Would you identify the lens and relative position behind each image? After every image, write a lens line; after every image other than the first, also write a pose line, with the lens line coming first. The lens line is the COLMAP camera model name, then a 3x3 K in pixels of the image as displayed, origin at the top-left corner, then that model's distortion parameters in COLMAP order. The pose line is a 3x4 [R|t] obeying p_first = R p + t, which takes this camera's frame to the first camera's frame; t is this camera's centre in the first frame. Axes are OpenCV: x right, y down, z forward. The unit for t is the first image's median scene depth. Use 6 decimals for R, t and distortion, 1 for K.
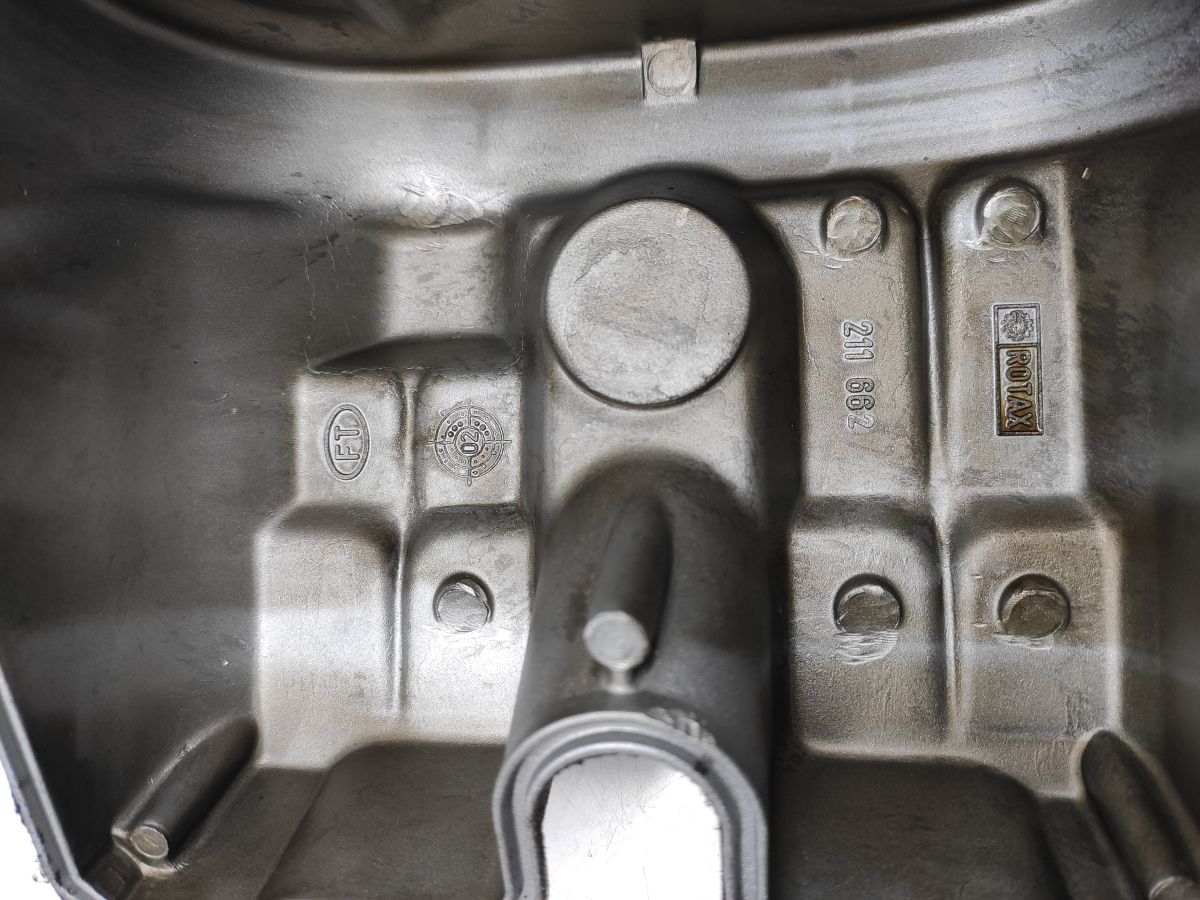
lens RADIAL K [[914.8, 0, 595.8], [0, 914.8, 454.2], [0, 0, 1]] dist [-0.002457, -0.052183]
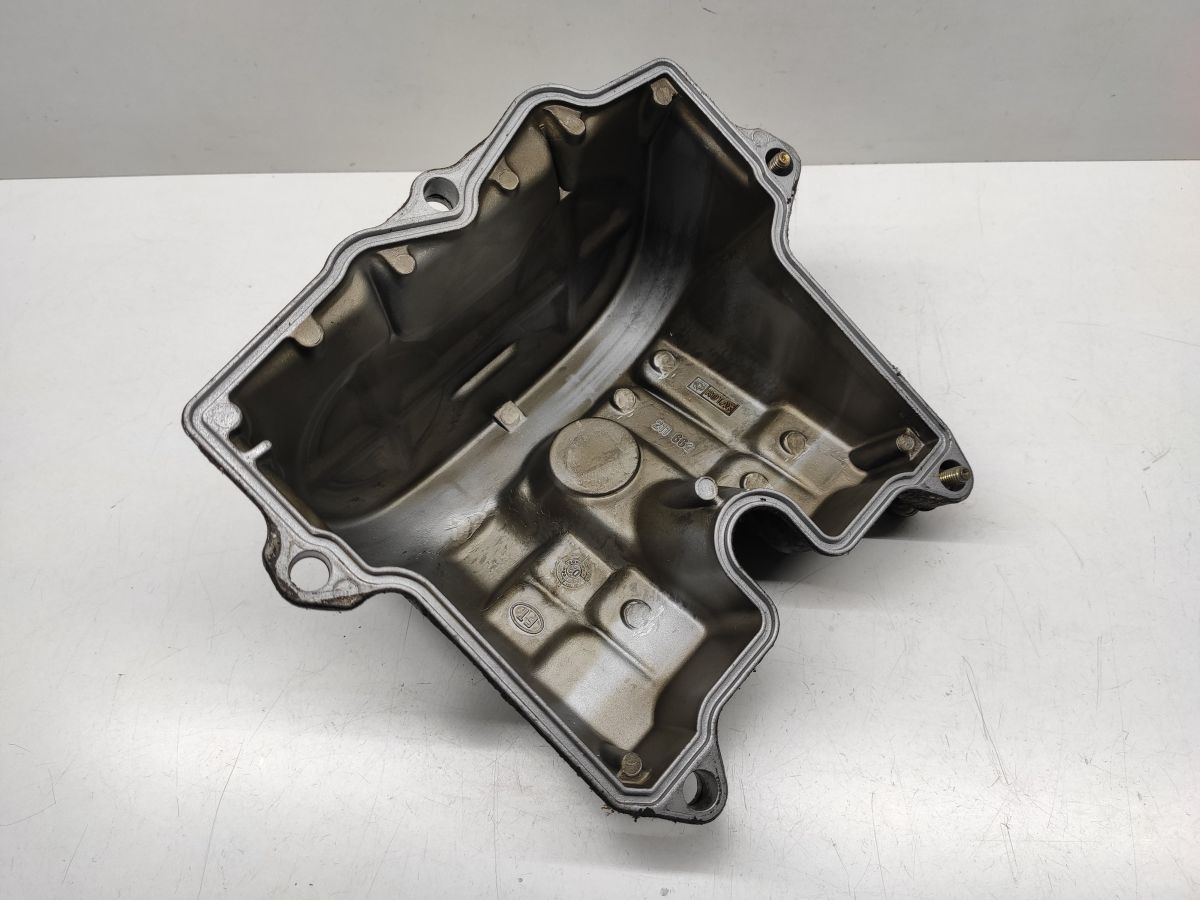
lens RADIAL K [[914.8, 0, 595.8], [0, 914.8, 454.2], [0, 0, 1]] dist [-0.002457, -0.052183]
pose [[0.668693, -0.535850, 0.515475, -1.078225], [0.731106, 0.600104, -0.324592, 0.557463], [-0.135406, 0.593919, 0.793048, -0.798293]]
